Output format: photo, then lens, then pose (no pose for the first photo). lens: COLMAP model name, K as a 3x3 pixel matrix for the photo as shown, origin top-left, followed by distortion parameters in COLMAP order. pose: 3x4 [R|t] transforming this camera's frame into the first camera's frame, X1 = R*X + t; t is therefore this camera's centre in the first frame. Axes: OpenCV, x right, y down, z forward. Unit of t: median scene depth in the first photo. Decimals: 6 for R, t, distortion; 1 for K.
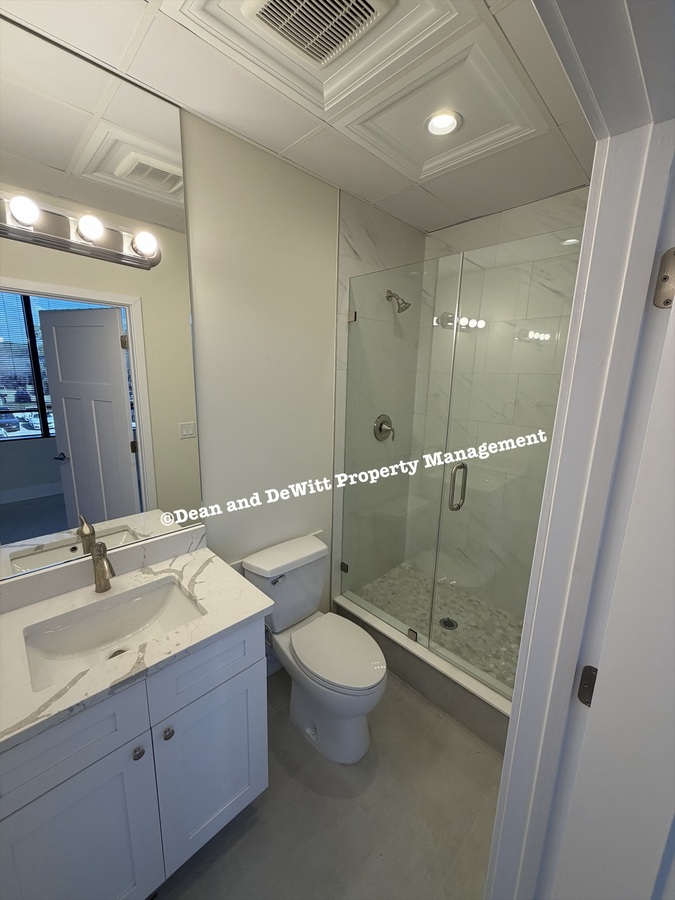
lens RADIAL K [[359.0, 0, 337.2], [0, 359.0, 449.4], [0, 0, 1]] dist [0.001427, -0.000461]
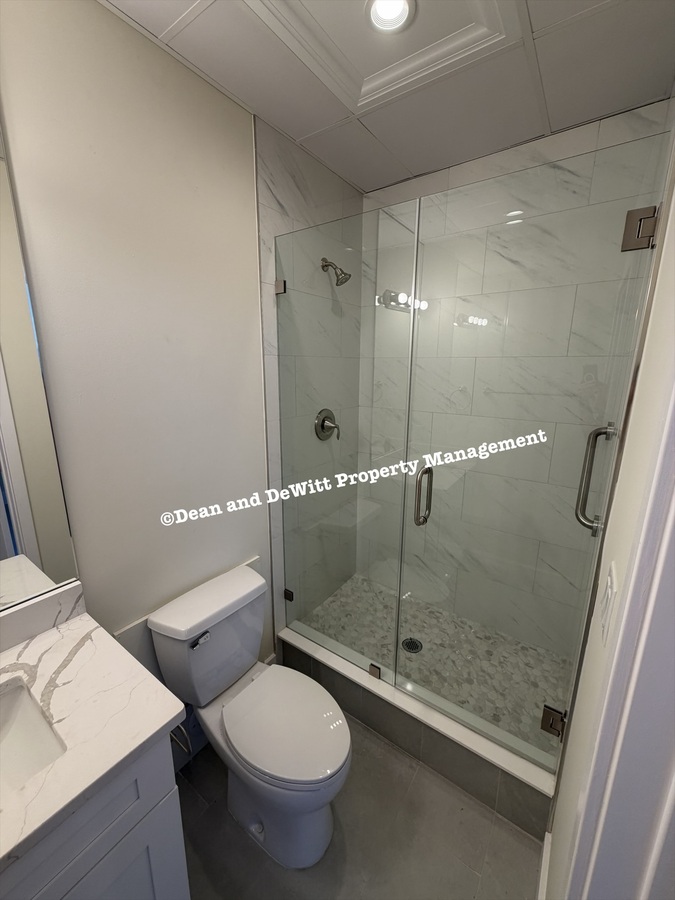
lens RADIAL K [[359.0, 0, 337.7], [0, 359.0, 448.4], [0, 0, 1]] dist [0.001427, -0.000461]
pose [[0.983353, -0.056504, 0.172698, 0.008274], [0.053358, 0.998315, 0.022810, -0.026084], [-0.173696, -0.013215, 0.984711, 0.192363]]
